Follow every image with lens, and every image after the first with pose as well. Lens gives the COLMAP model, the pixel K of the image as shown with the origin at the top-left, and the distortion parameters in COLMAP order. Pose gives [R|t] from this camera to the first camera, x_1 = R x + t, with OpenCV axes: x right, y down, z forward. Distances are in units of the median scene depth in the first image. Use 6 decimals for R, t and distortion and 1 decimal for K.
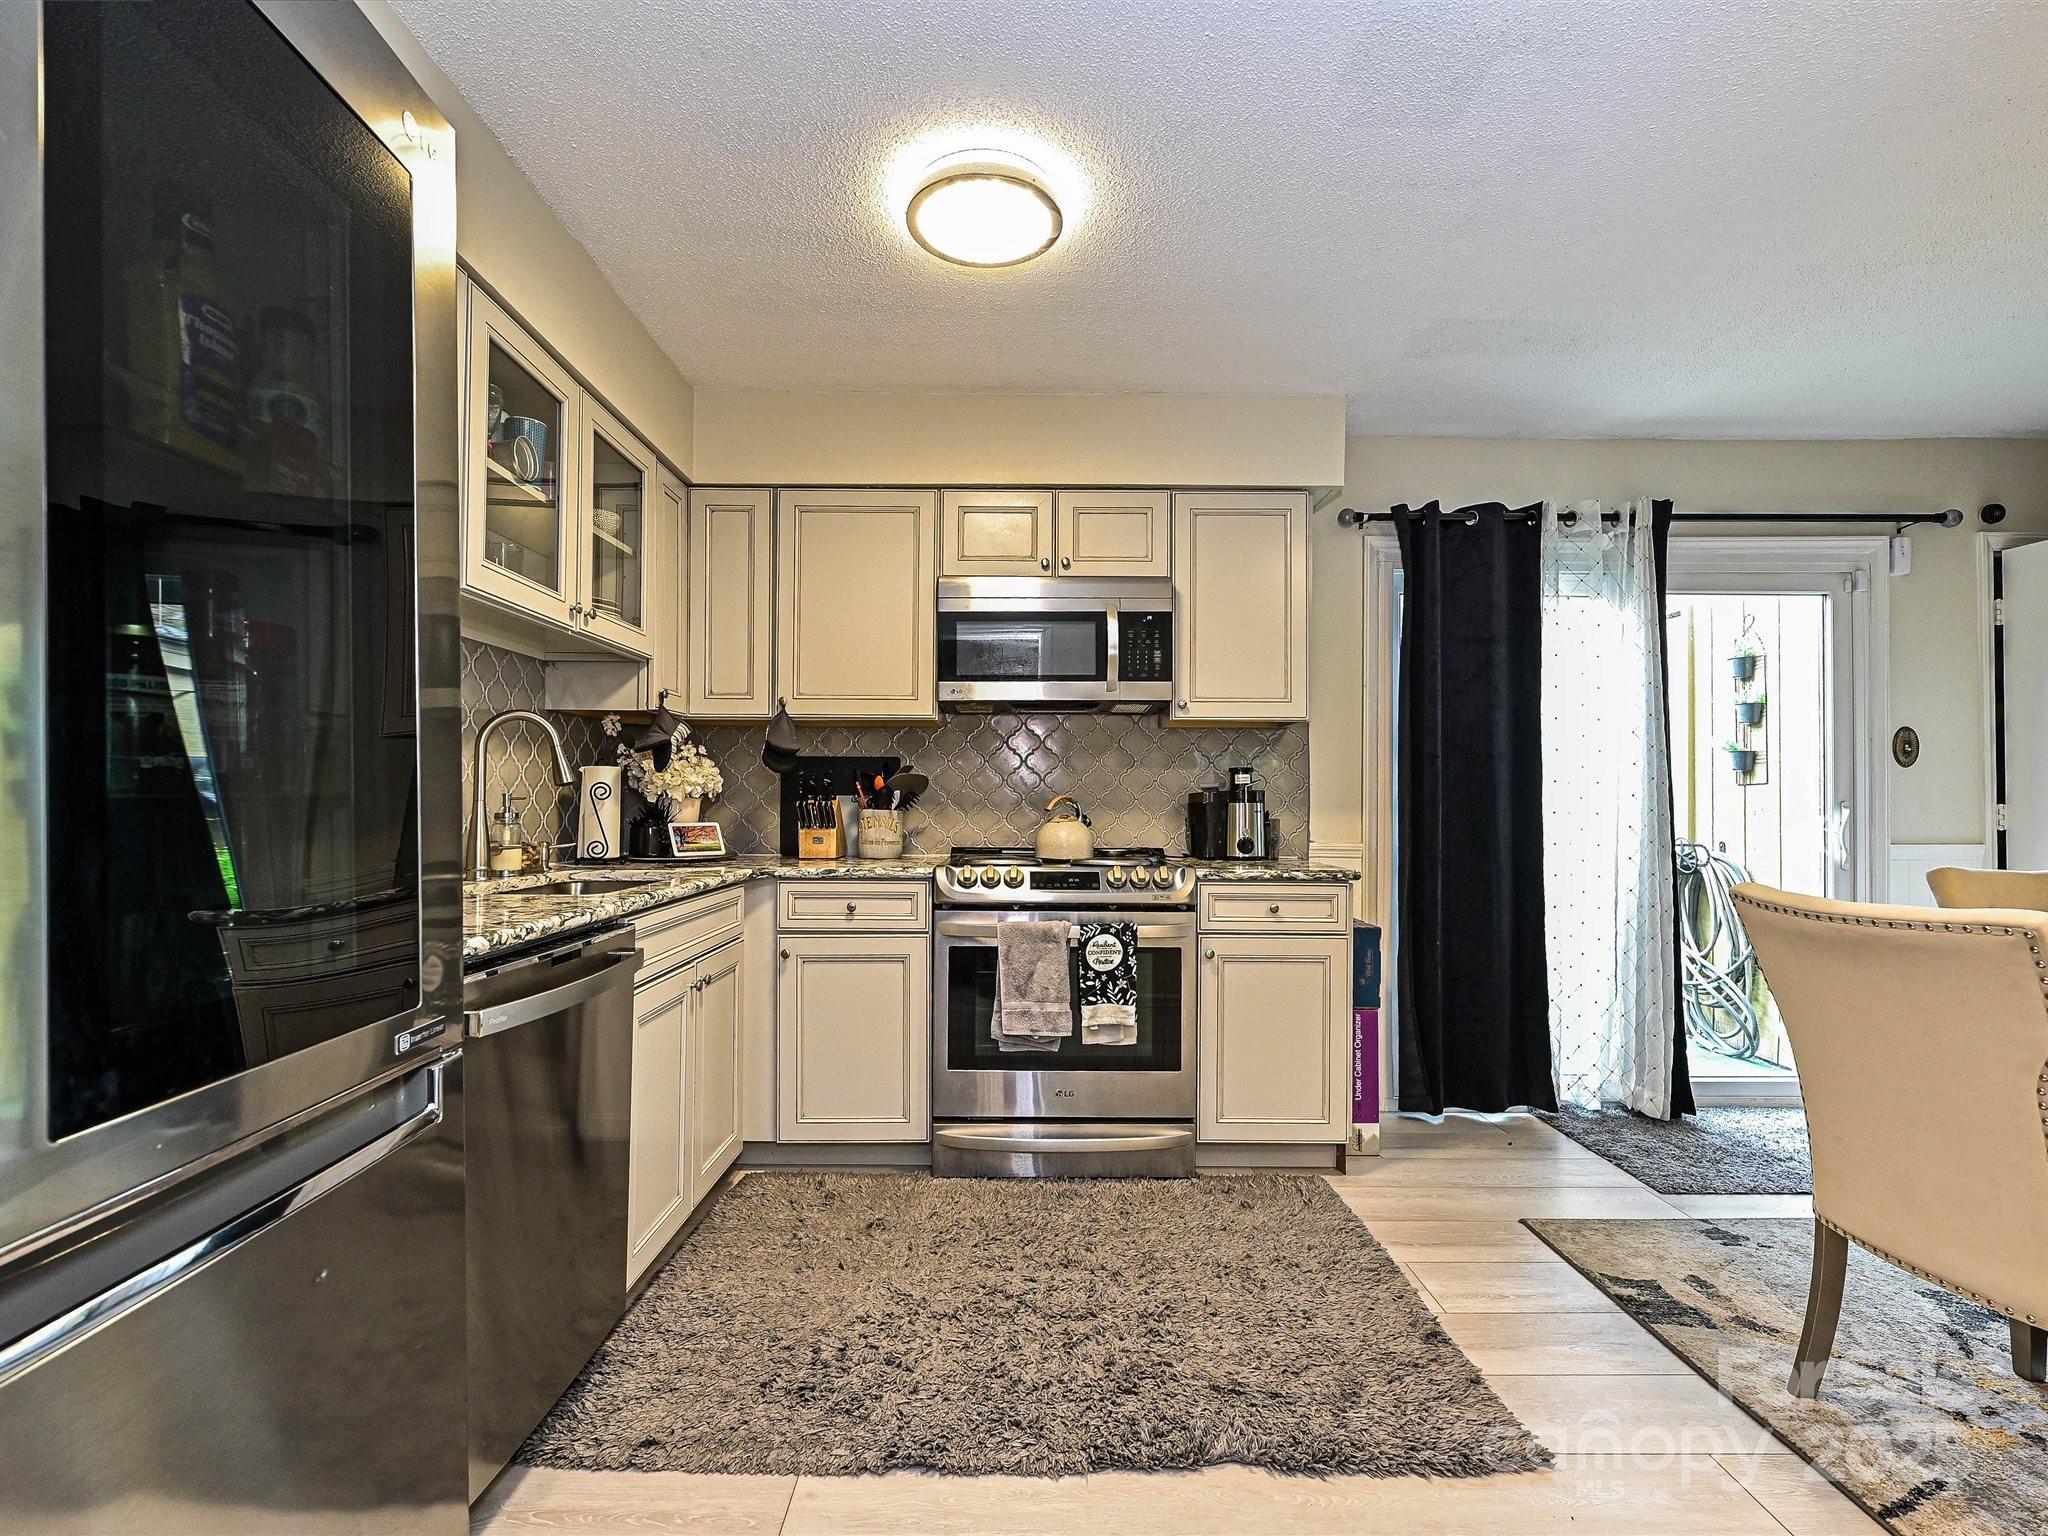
lens RADIAL K [[967.0, 0, 1022.2], [0, 967.0, 783.9], [0, 0, 1]] dist [-0.002110, -0.000309]
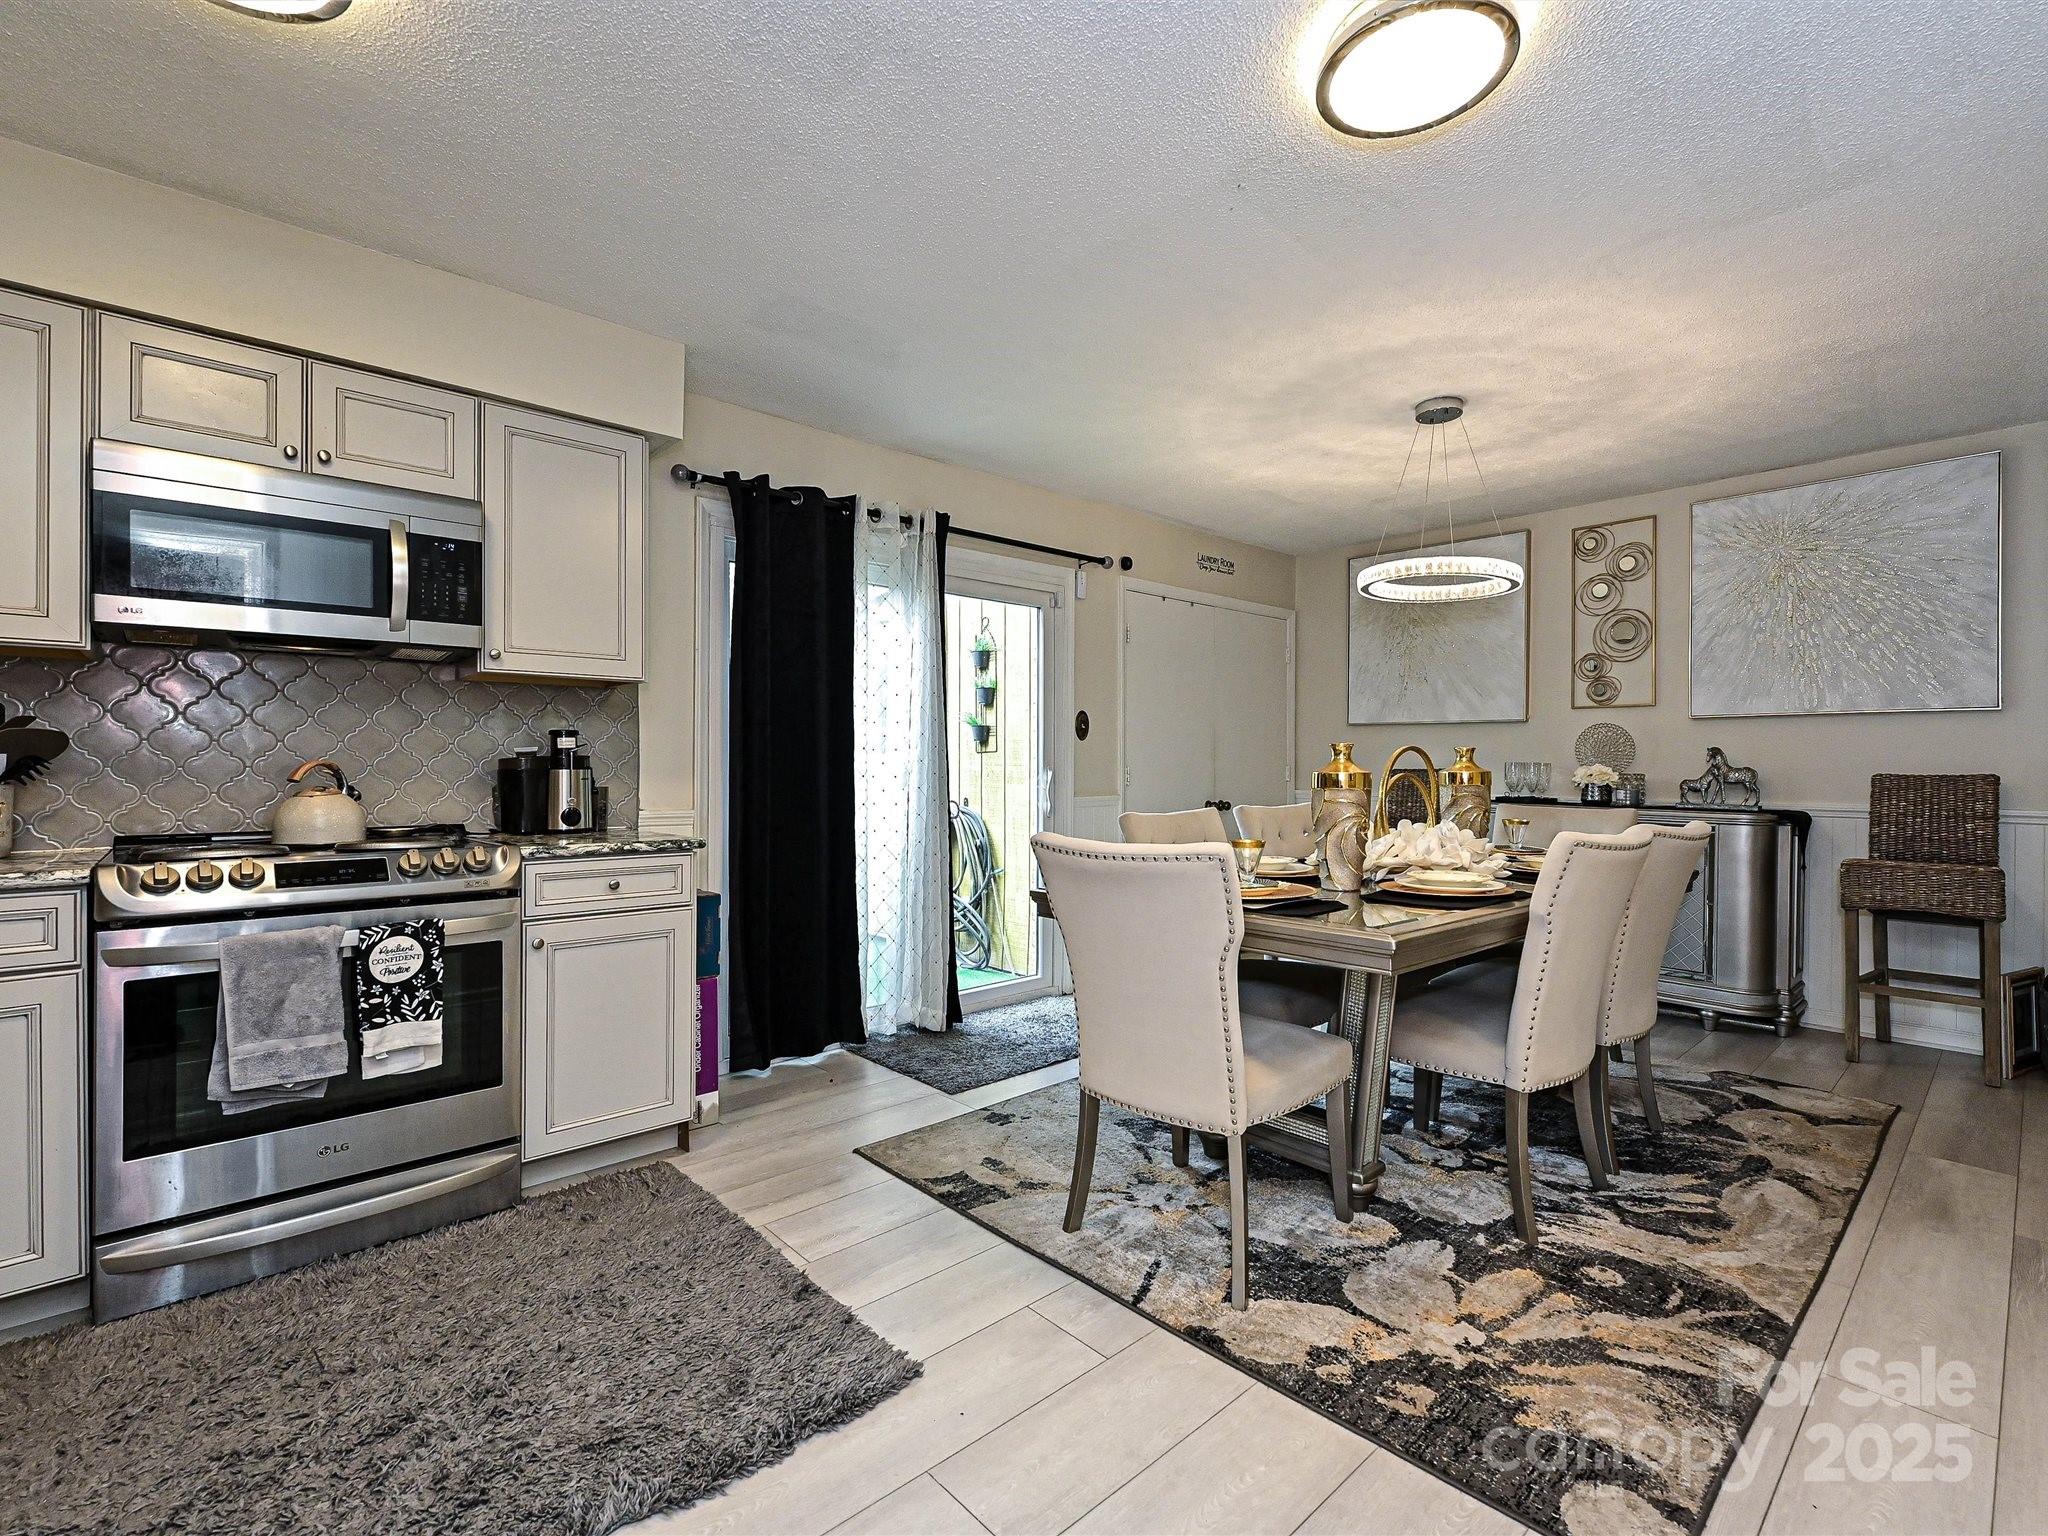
lens RADIAL K [[942.7, 0, 1039.0], [0, 942.7, 764.5], [0, 0, 1]] dist [-0.002722, -0.000517]
pose [[0.742041, -0.002342, 0.670351, -0.038985], [-0.009036, 0.999868, 0.013495, -0.000724], [-0.670294, -0.016071, 0.741922, 0.070521]]
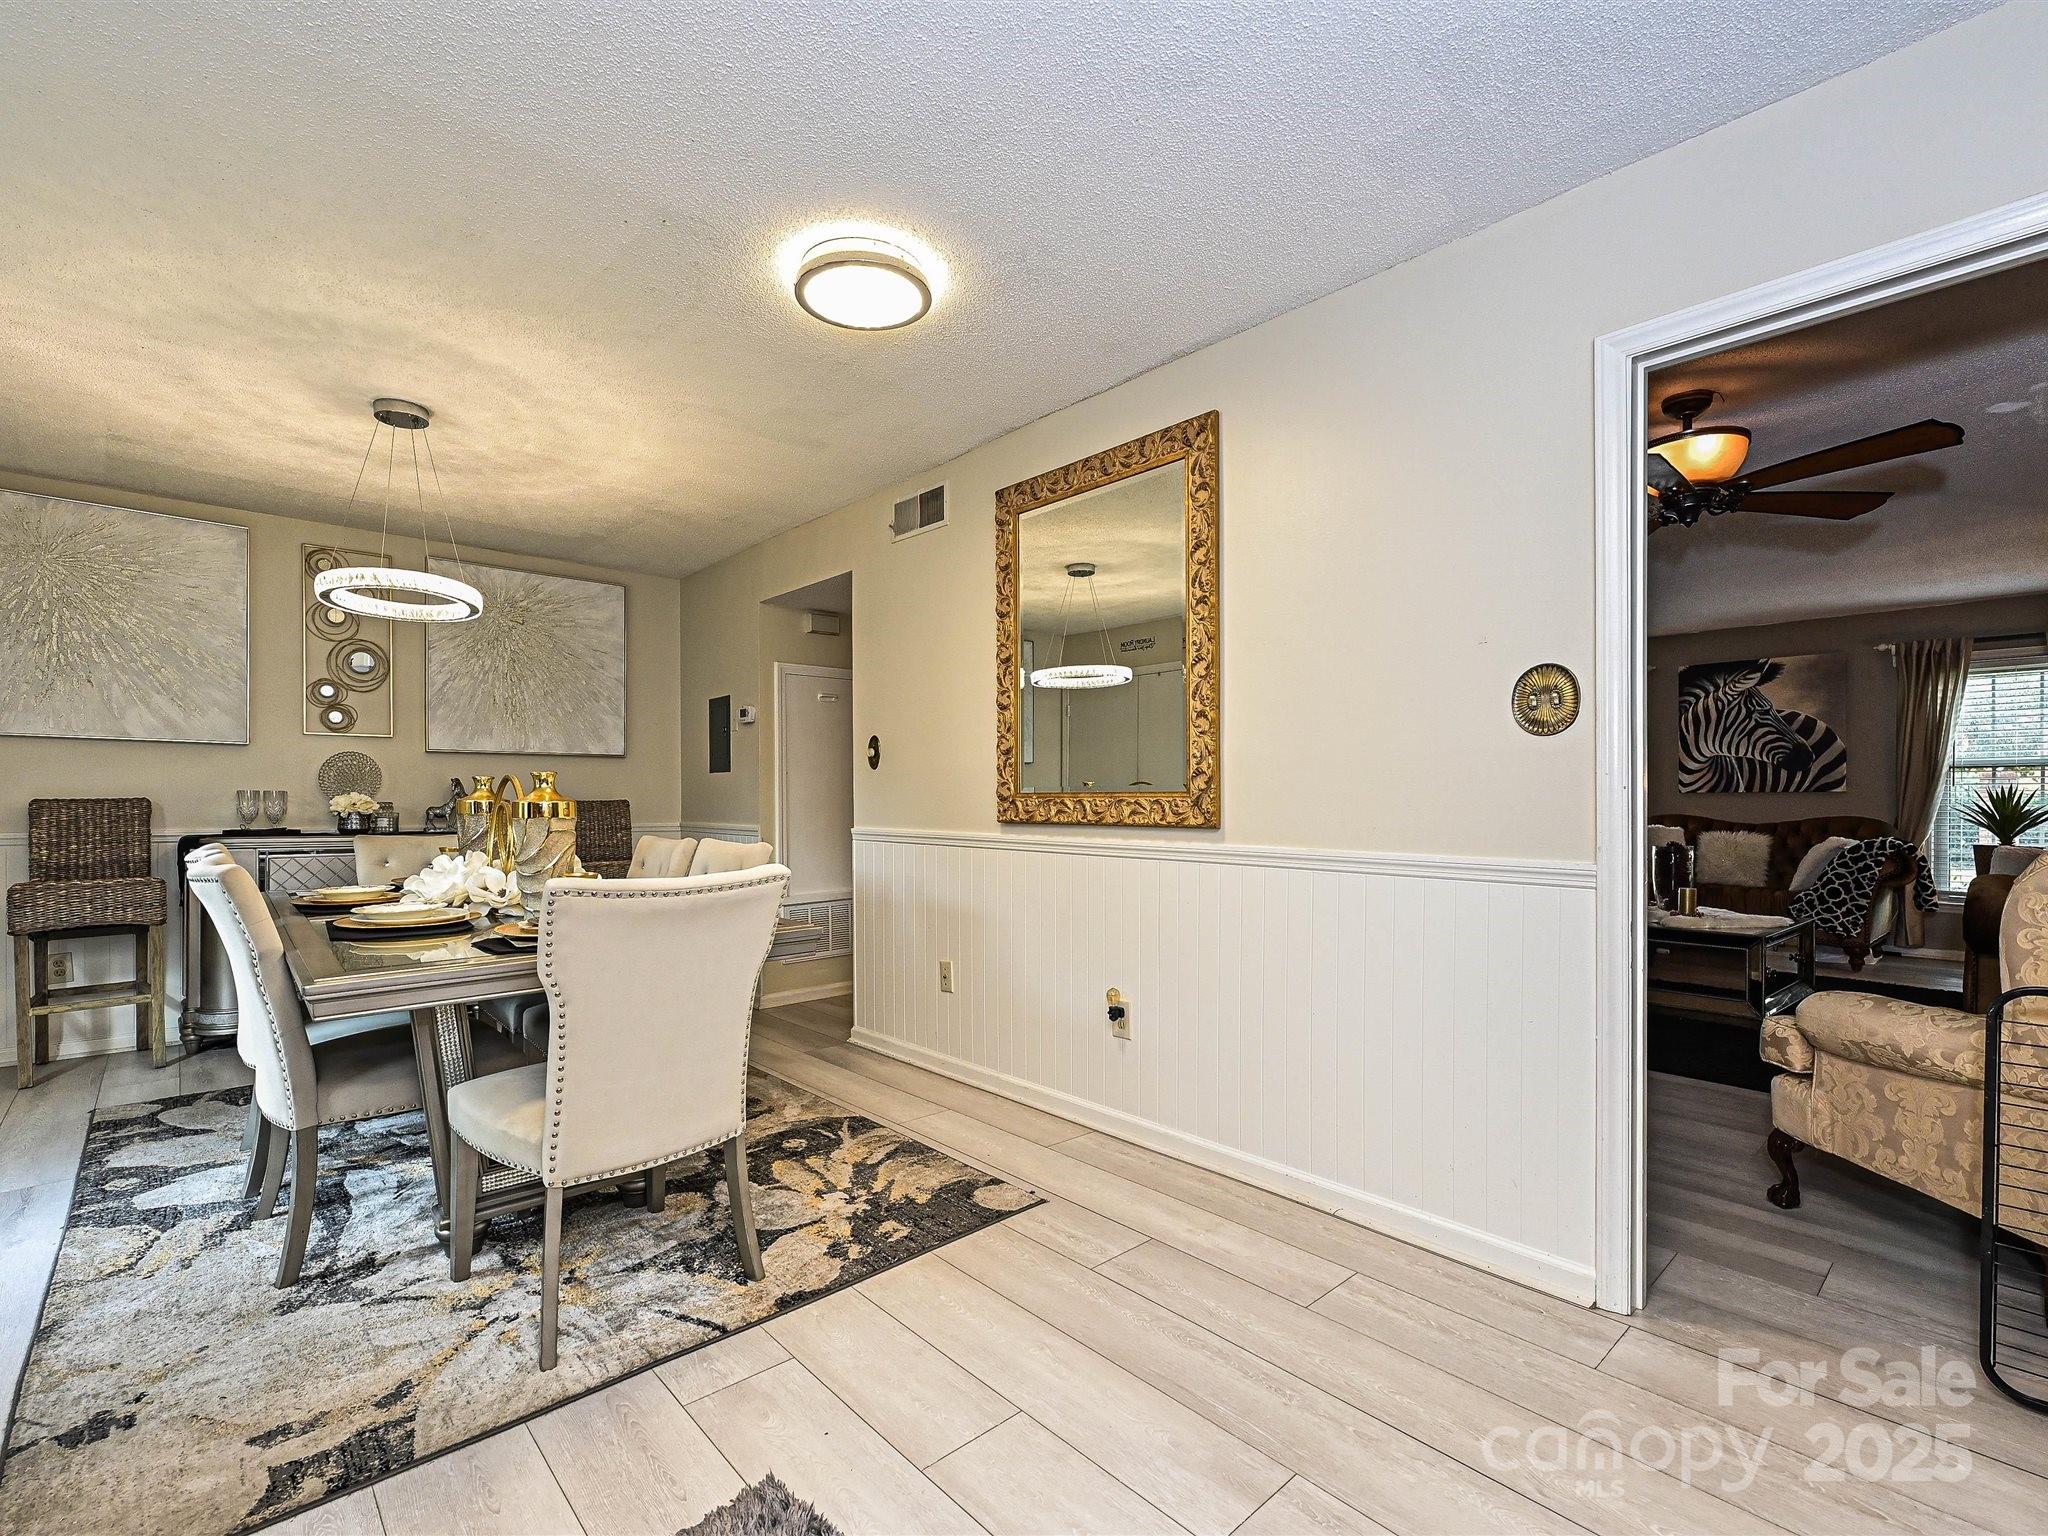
lens RADIAL K [[930.2, 0, 1012.4], [0, 930.2, 804.4], [0, 0, 1]] dist [-0.002987, -0.000183]
pose [[-0.666553, -0.011541, 0.745368, -0.171303], [-0.014429, 0.999893, 0.002578, 0.011022], [-0.745318, -0.009036, -0.666648, 0.833578]]
